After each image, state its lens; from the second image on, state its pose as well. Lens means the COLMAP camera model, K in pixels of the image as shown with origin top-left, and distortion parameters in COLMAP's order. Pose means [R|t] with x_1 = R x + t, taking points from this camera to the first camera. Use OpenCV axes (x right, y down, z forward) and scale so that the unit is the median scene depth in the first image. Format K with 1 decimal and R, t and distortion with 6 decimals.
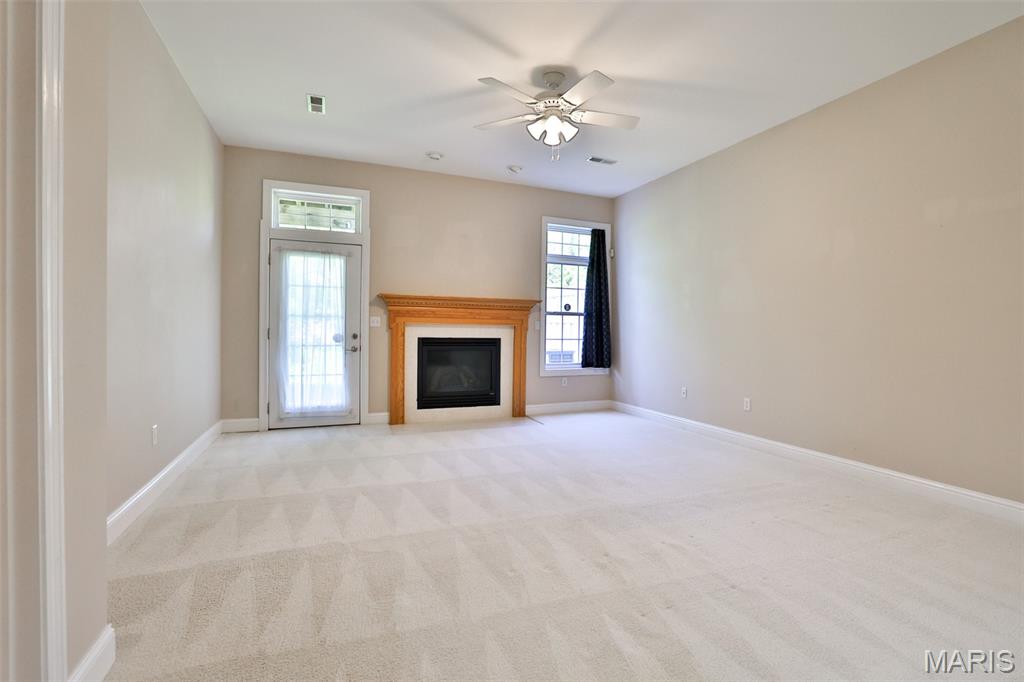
lens RADIAL K [[465.0, 0, 563.1], [0, 465.0, 339.9], [0, 0, 1]] dist [-0.045702, 0.000034]
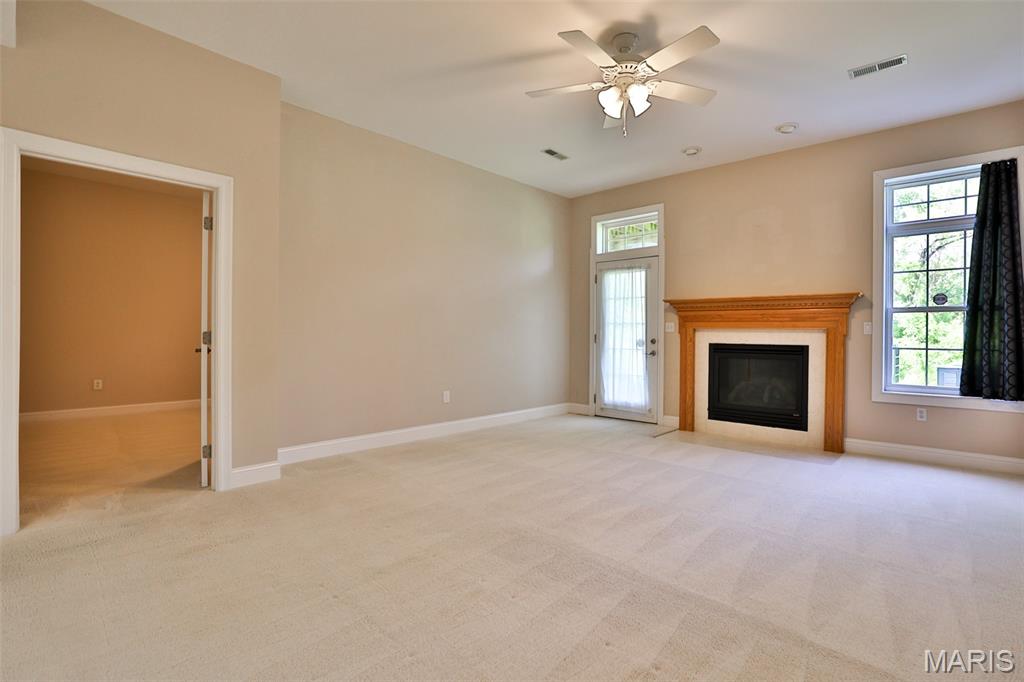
lens RADIAL K [[503.9, 0, 518.9], [0, 503.9, 334.4], [0, 0, 1]] dist [-0.044979, 0.017545]
pose [[0.381135, -0.008204, -0.924483, 0.485896], [-0.021335, 0.999616, -0.017666, 0.003270], [0.924273, 0.026457, 0.380814, 0.249834]]
